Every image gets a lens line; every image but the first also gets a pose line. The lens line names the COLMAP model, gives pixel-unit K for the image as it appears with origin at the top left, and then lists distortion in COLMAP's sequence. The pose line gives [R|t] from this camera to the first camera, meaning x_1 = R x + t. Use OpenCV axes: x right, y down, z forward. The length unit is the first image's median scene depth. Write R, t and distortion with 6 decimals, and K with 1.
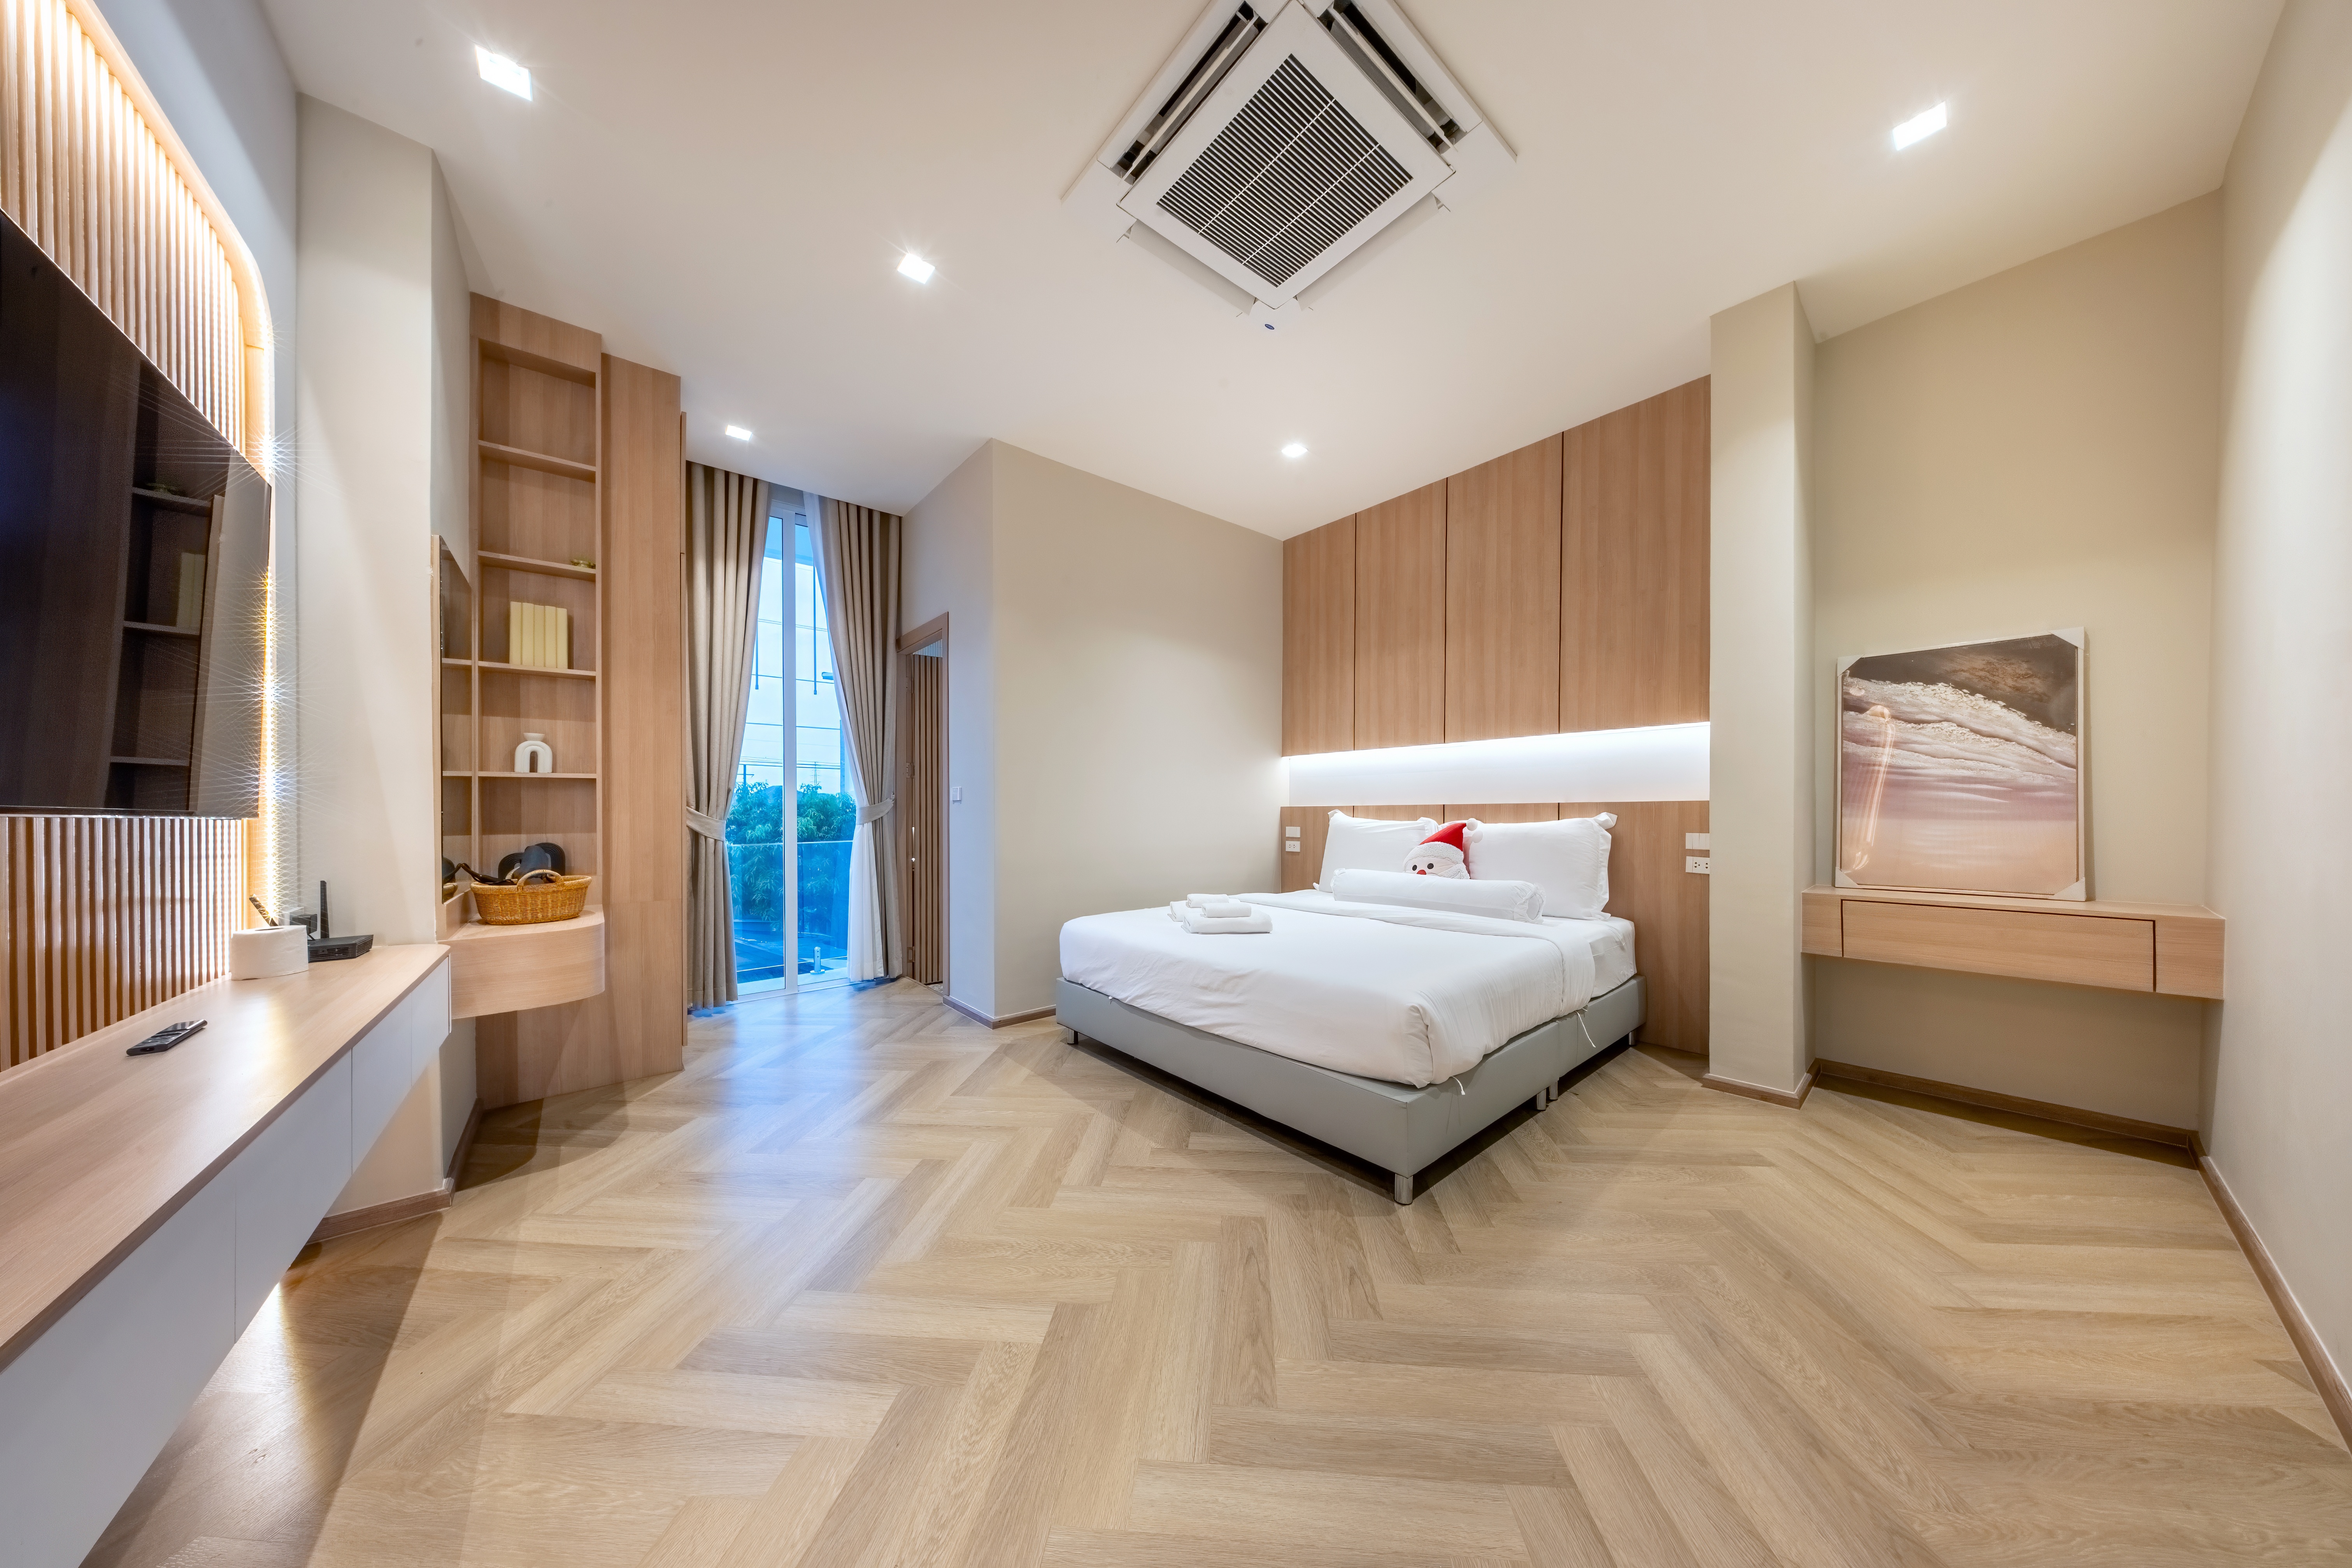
lens RADIAL K [[686.6, 0, 1189.4], [0, 686.6, 808.8], [0, 0, 1]] dist [0.000199, -0.000055]
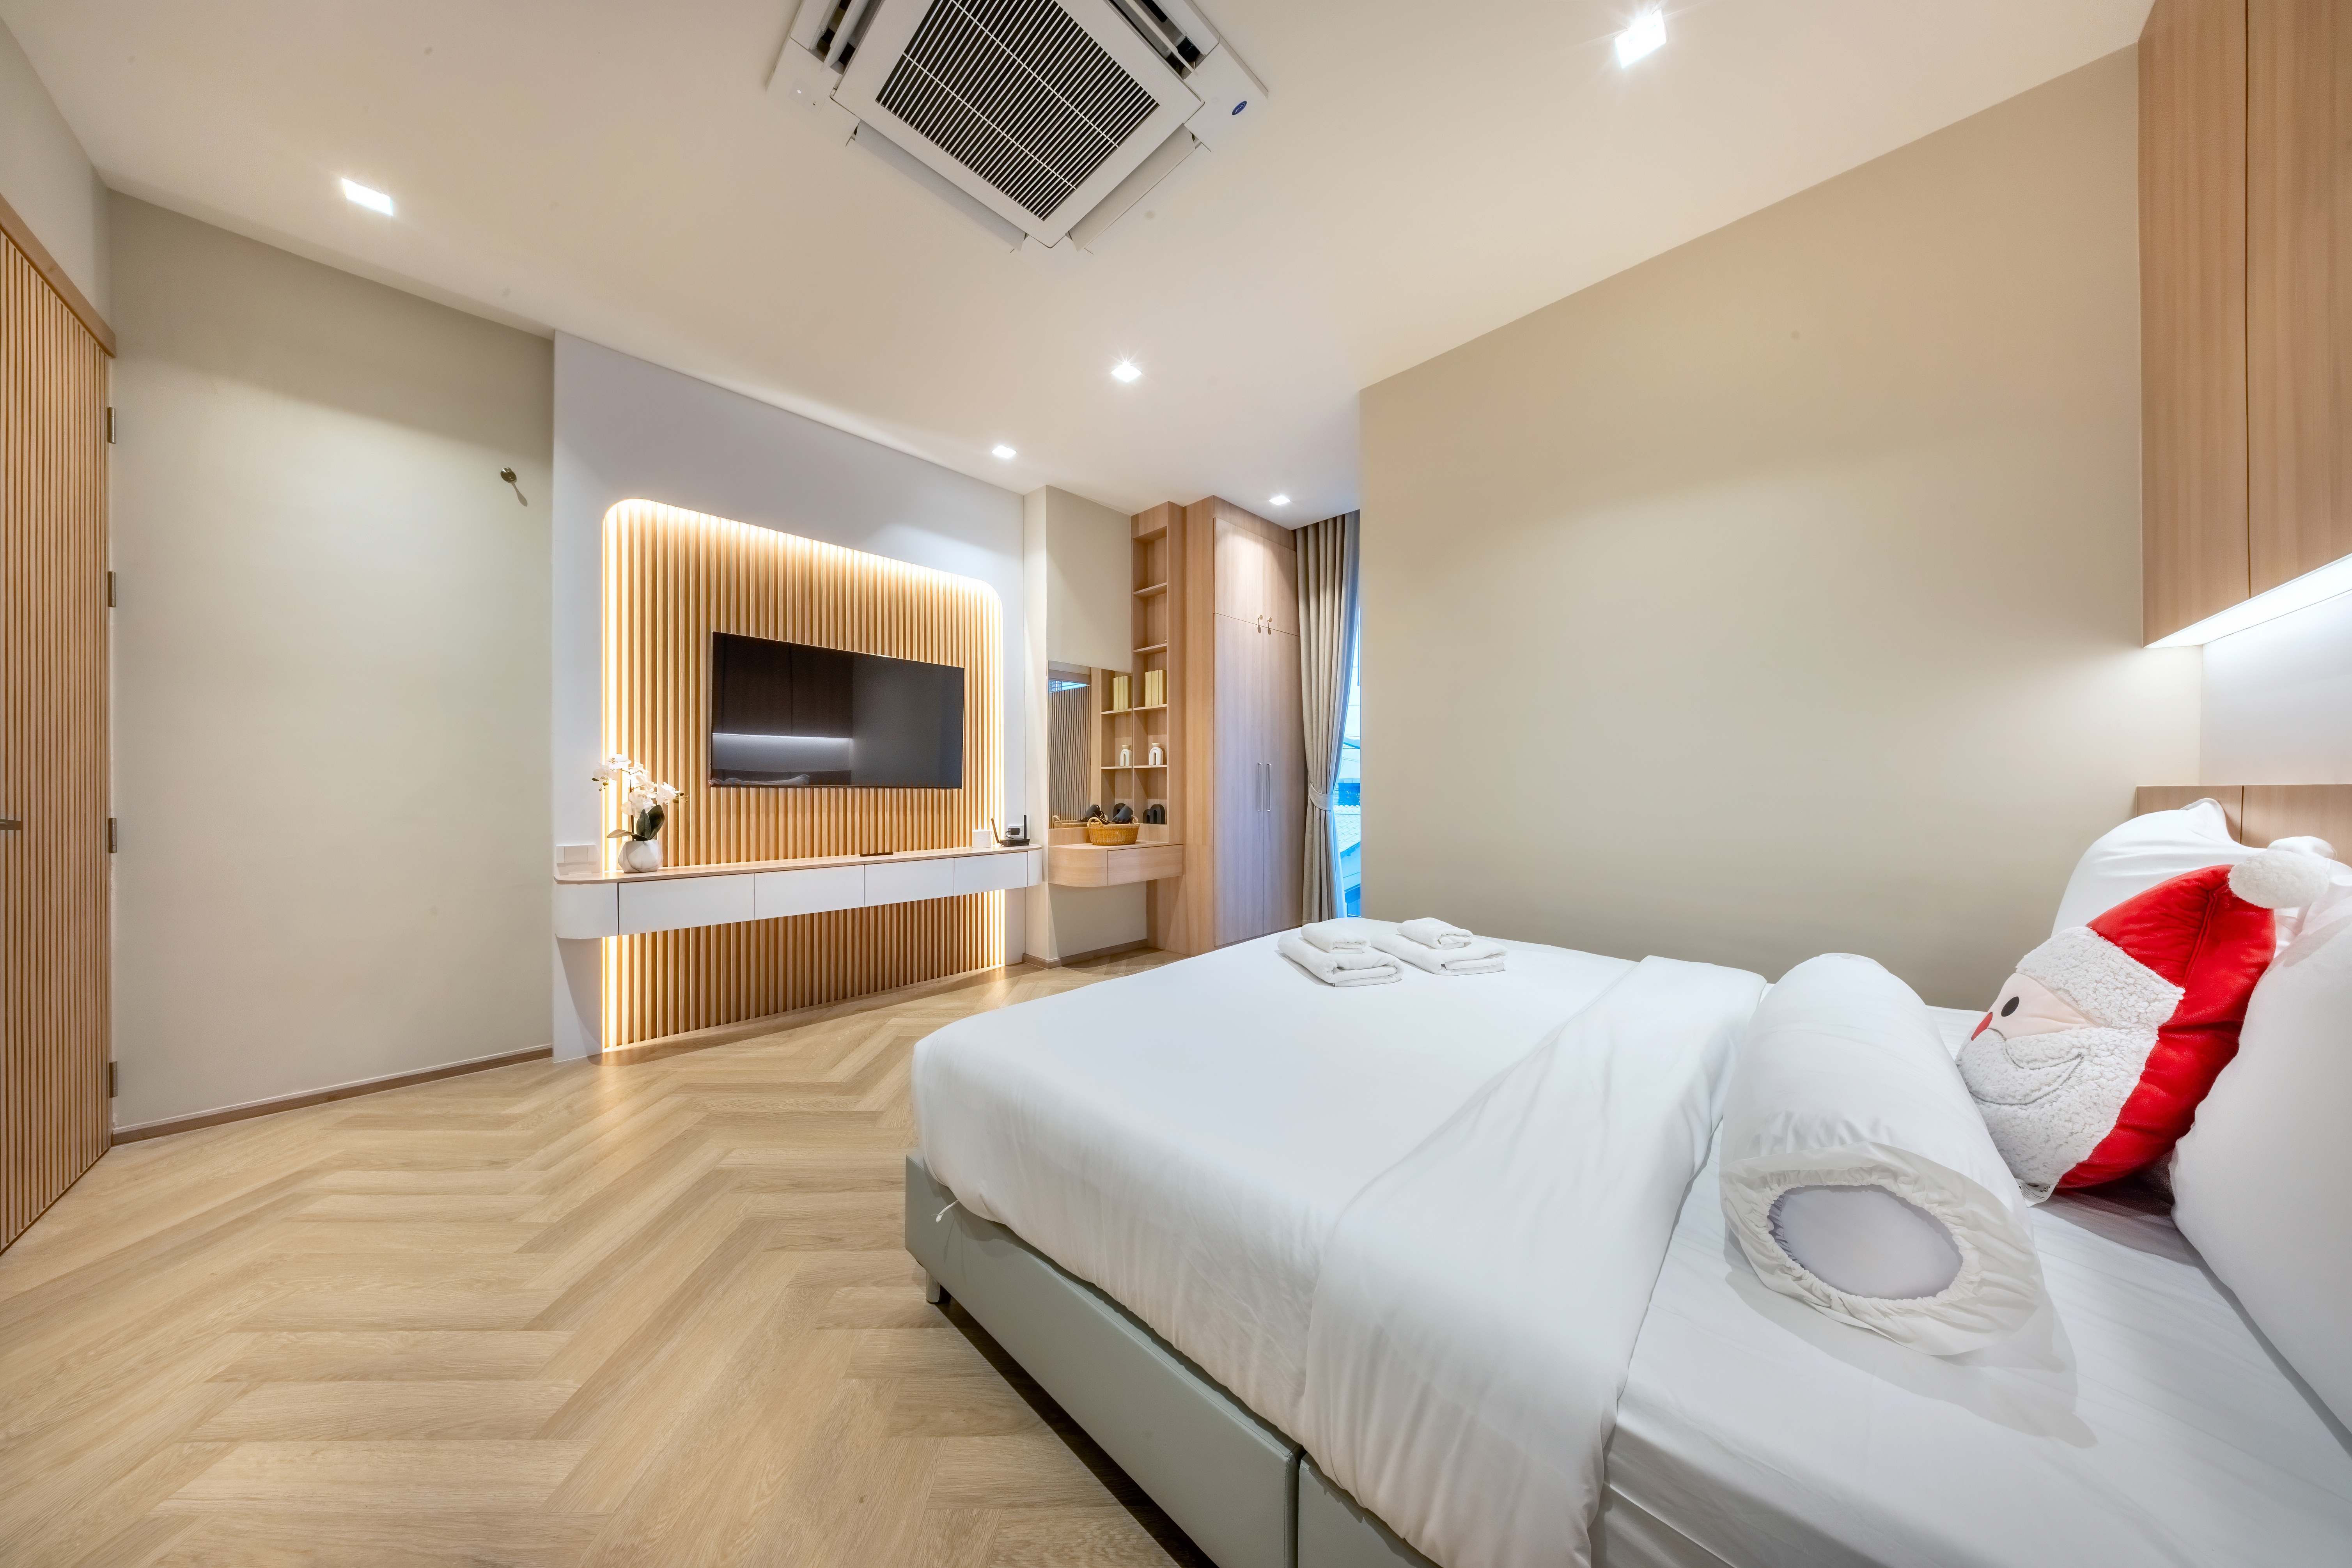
lens RADIAL K [[686.6, 0, 1189.5], [0, 686.6, 782.4], [0, 0, 1]] dist [0.000199, -0.000055]
pose [[0.106809, 0.004114, -0.994271, 1.221067], [0.001289, 0.999990, 0.004276, -0.021877], [0.994279, -0.001738, 0.106802, 1.308885]]
